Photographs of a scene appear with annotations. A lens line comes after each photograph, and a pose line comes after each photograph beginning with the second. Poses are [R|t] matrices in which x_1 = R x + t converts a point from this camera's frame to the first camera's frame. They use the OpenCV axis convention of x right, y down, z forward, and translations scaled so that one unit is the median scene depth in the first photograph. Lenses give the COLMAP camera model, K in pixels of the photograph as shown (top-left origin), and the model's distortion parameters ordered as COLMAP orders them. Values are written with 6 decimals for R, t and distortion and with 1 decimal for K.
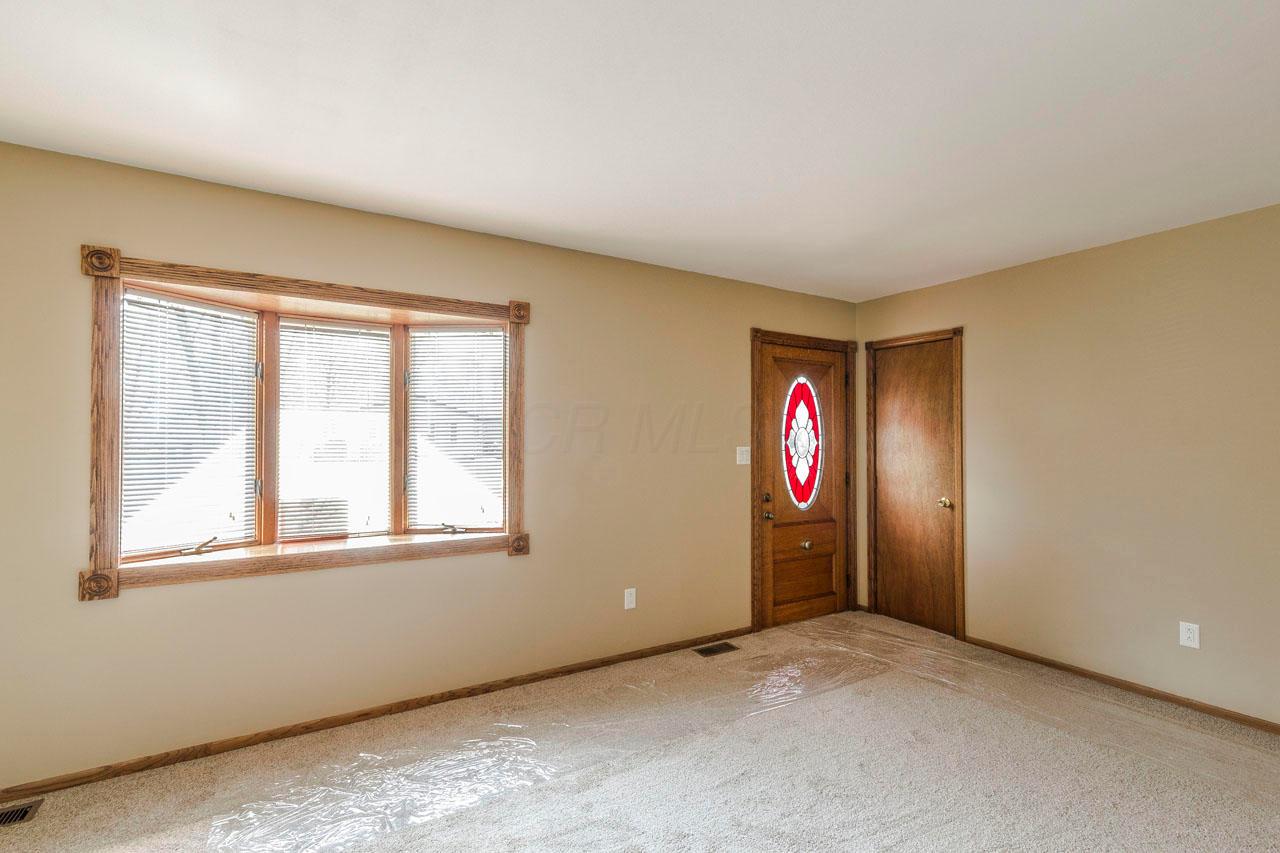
lens RADIAL K [[590.5, 0, 639.9], [0, 590.5, 430.7], [0, 0, 1]] dist [0.007201, -0.002543]
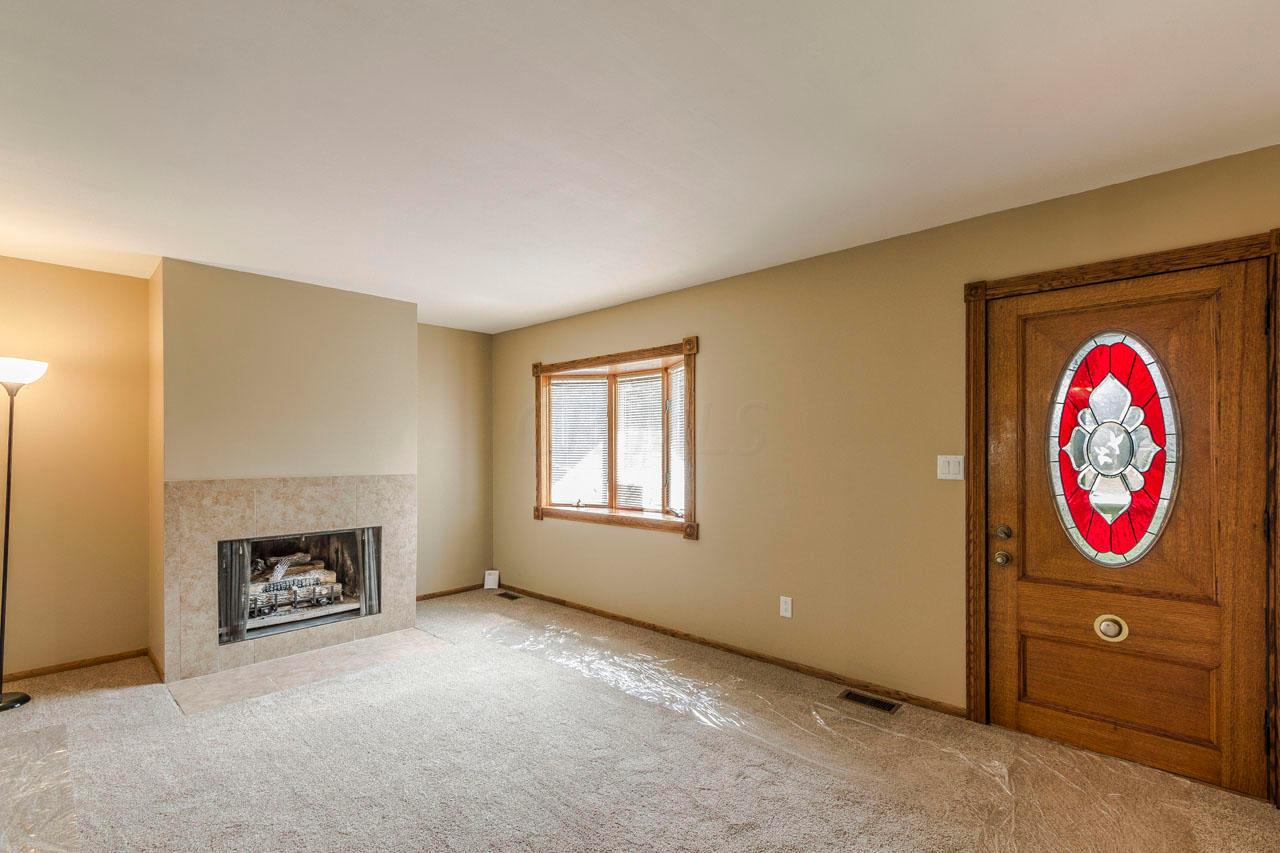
lens RADIAL K [[590.5, 0, 620.8], [0, 590.5, 450.8], [0, 0, 1]] dist [0.007201, -0.002543]
pose [[0.249136, -0.000432, -0.968469, 0.963076], [0.021493, 0.999756, 0.005083, 0.012121], [0.968230, -0.022082, 0.249084, 0.538191]]
